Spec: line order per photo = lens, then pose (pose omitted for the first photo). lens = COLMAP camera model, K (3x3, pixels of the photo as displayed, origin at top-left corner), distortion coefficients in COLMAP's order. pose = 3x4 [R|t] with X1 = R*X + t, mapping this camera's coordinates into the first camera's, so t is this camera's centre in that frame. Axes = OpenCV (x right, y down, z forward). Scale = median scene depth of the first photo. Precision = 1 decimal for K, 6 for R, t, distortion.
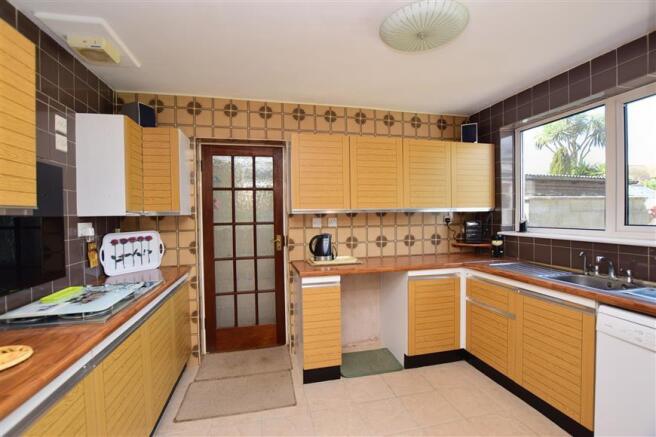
lens RADIAL K [[295.0, 0, 326.4], [0, 295.0, 219.5], [0, 0, 1]] dist [-0.009469, 0.000056]
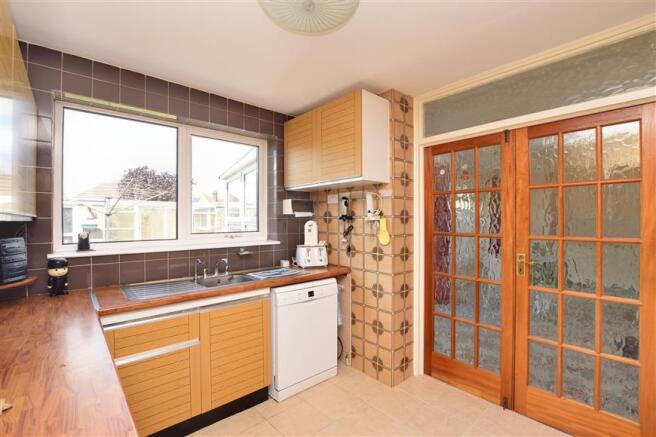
lens RADIAL K [[295.0, 0, 324.0], [0, 295.0, 221.3], [0, 0, 1]] dist [-0.009469, 0.000056]
pose [[-0.472449, 0.006774, 0.881332, -0.250471], [0.019686, 0.999802, 0.002868, -0.020459], [-0.881138, 0.018705, -0.472489, 0.830041]]
